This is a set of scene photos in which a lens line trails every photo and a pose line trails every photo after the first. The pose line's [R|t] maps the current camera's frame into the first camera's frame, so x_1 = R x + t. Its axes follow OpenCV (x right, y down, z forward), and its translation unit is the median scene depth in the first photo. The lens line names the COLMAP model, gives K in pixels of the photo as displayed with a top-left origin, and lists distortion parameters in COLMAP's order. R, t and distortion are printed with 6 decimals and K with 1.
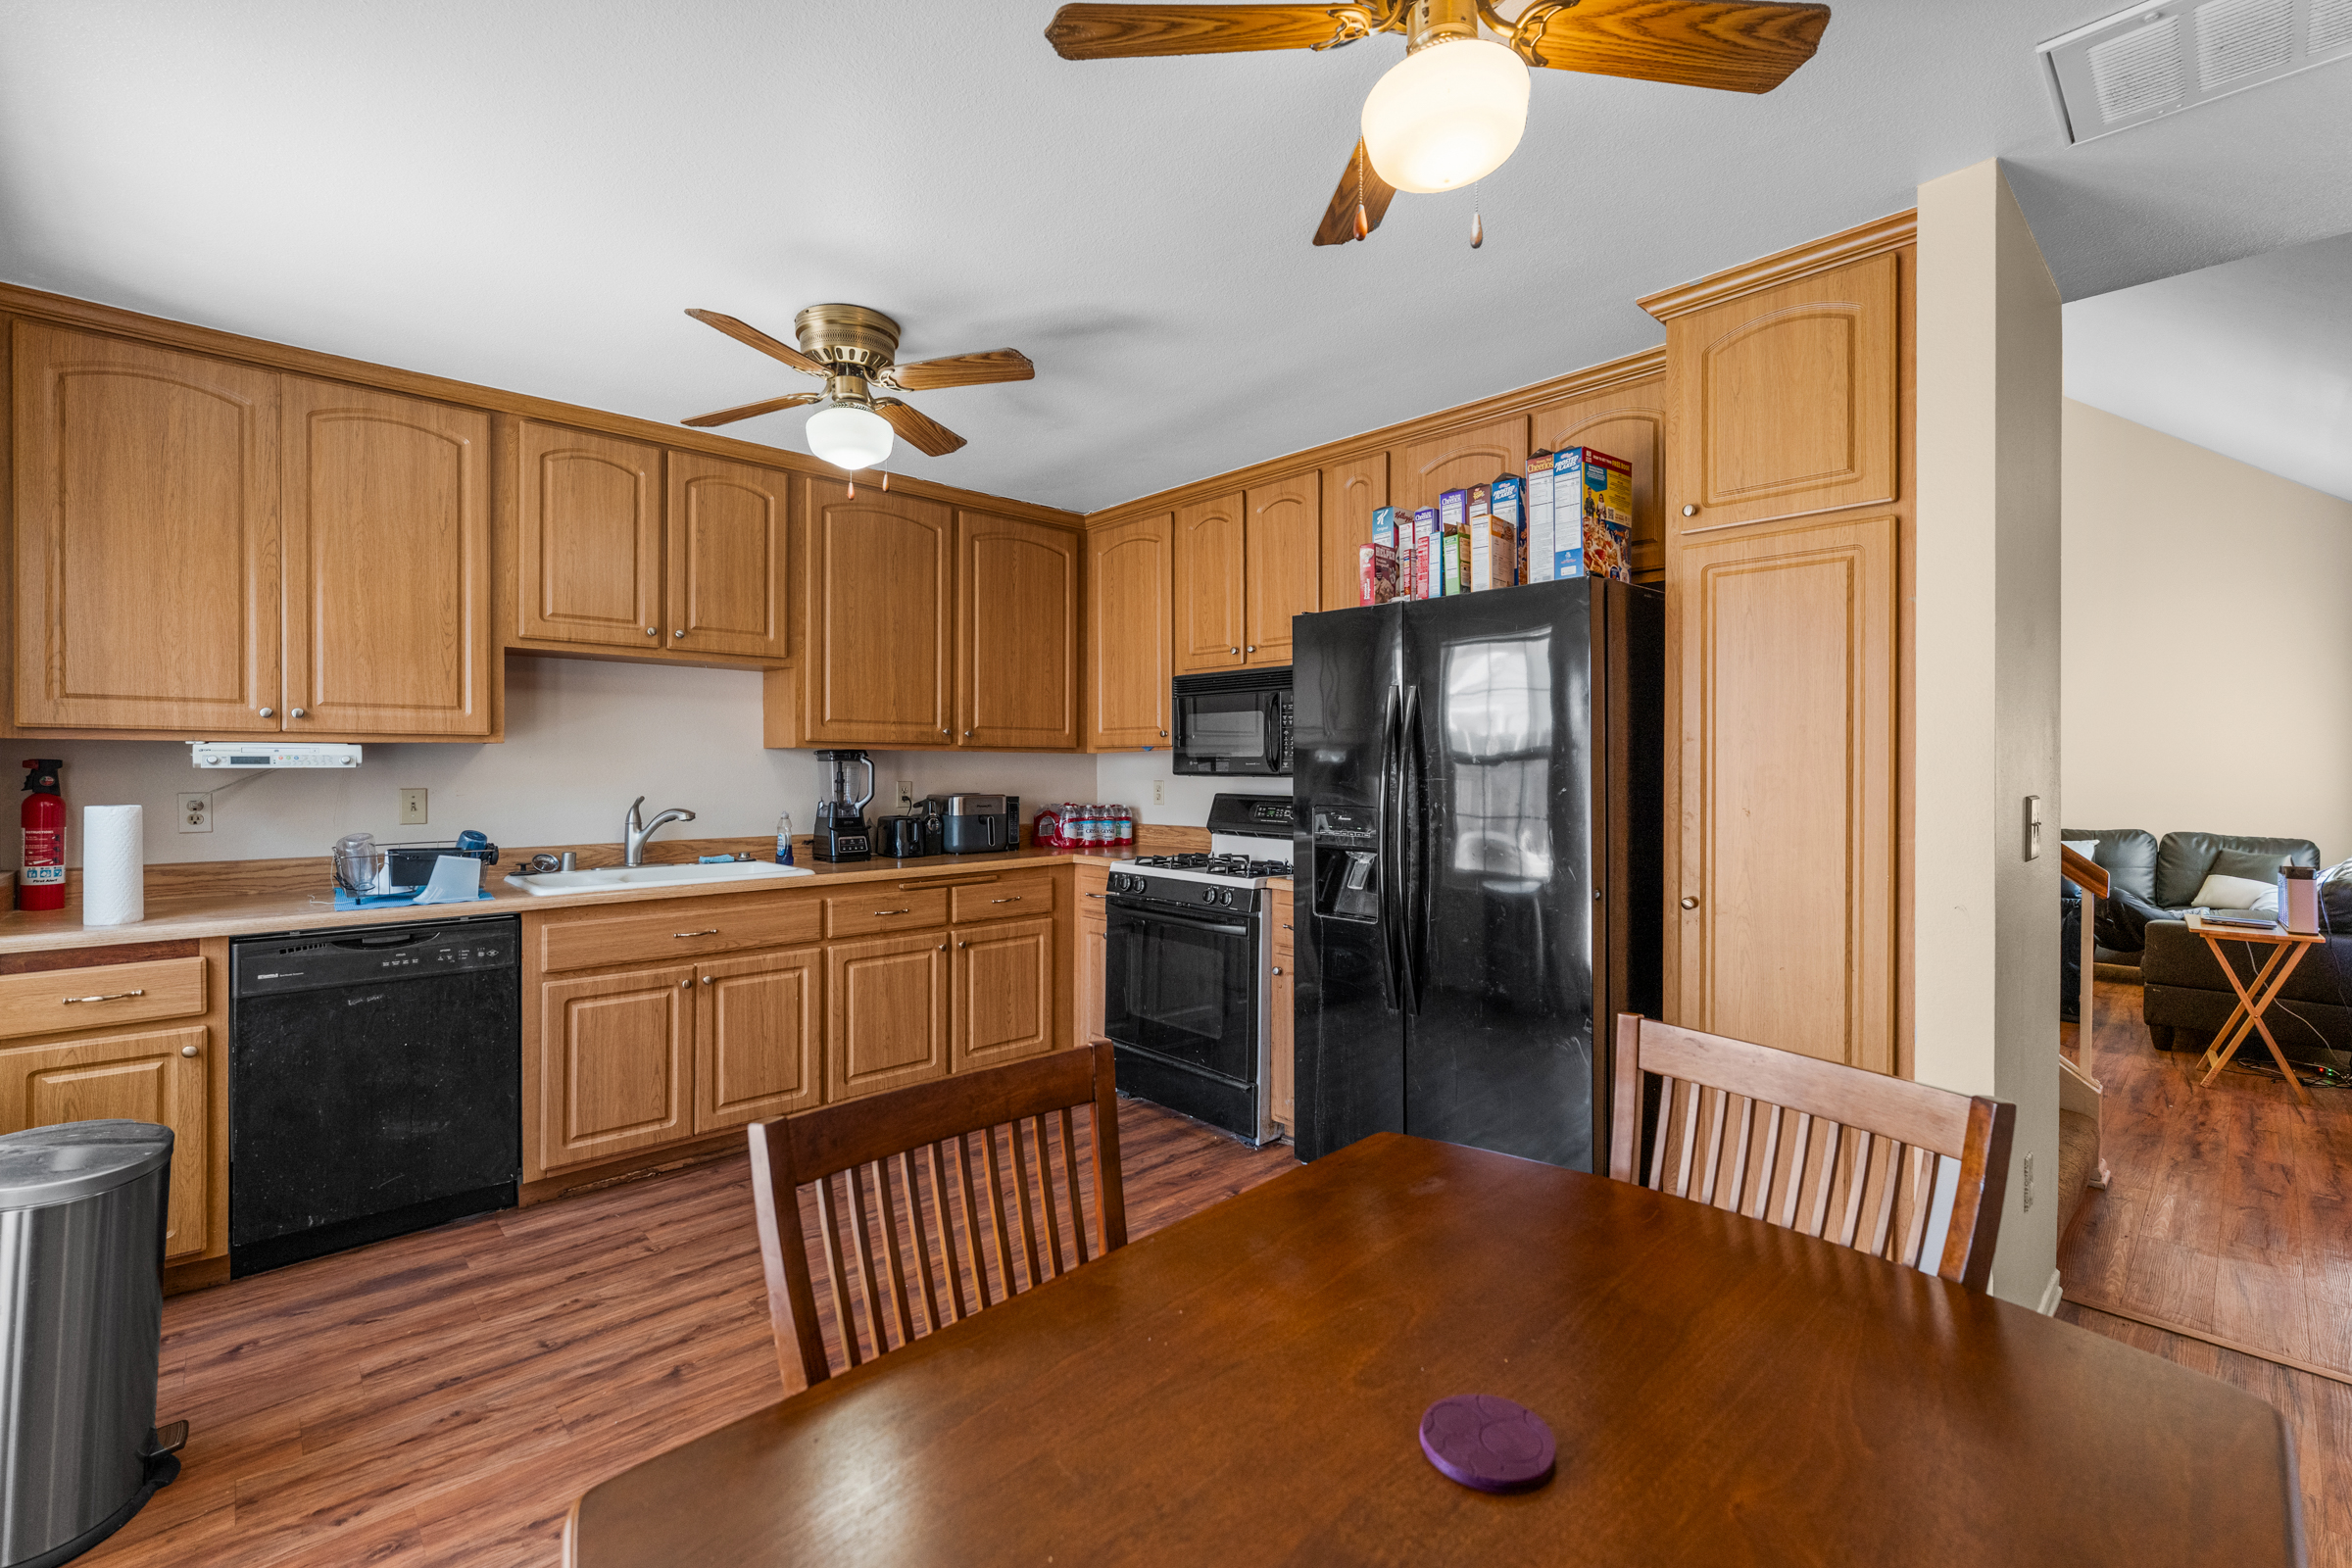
lens RADIAL K [[1019.4, 0, 1168.6], [0, 1019.4, 770.0], [0, 0, 1]] dist [-0.001920, -0.000267]
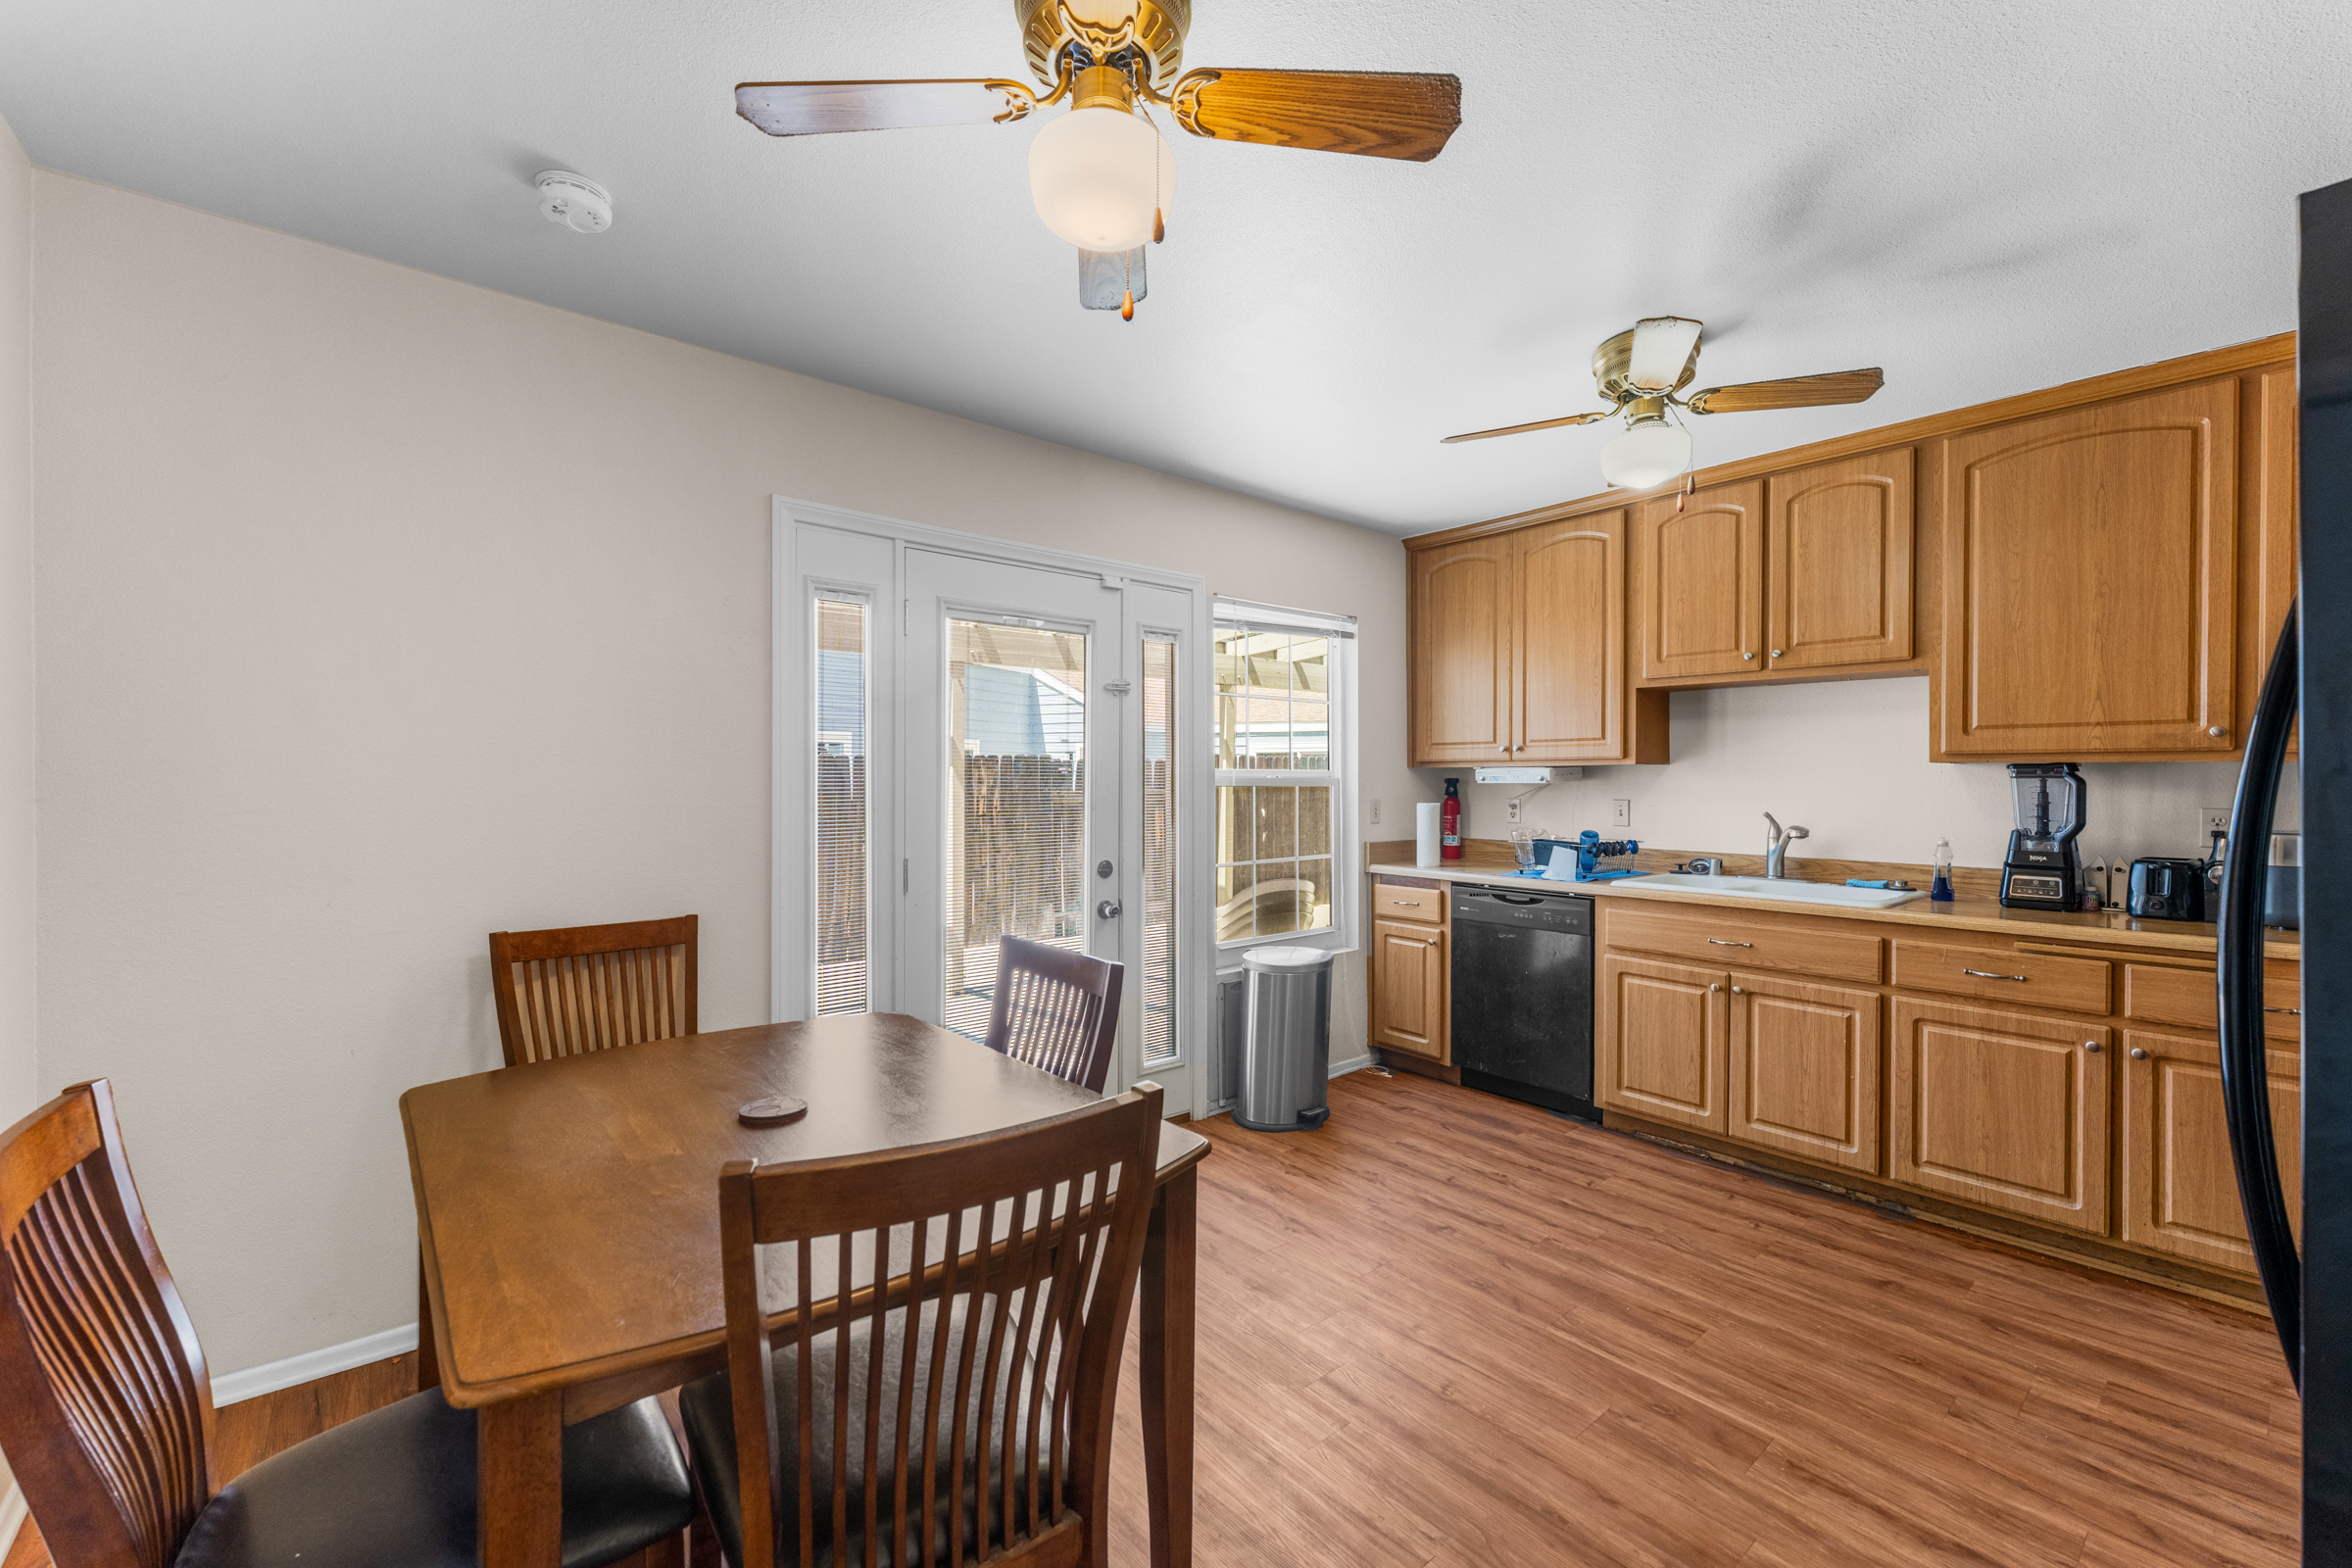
lens RADIAL K [[949.9, 0, 1169.0], [0, 949.9, 780.6], [0, 0, 1]] dist [-0.010806, -0.000300]
pose [[-0.070959, -0.000629, -0.997479, 0.562583], [-0.009497, 0.999955, 0.000045, -0.000686], [0.997434, 0.009476, -0.070962, 0.508467]]
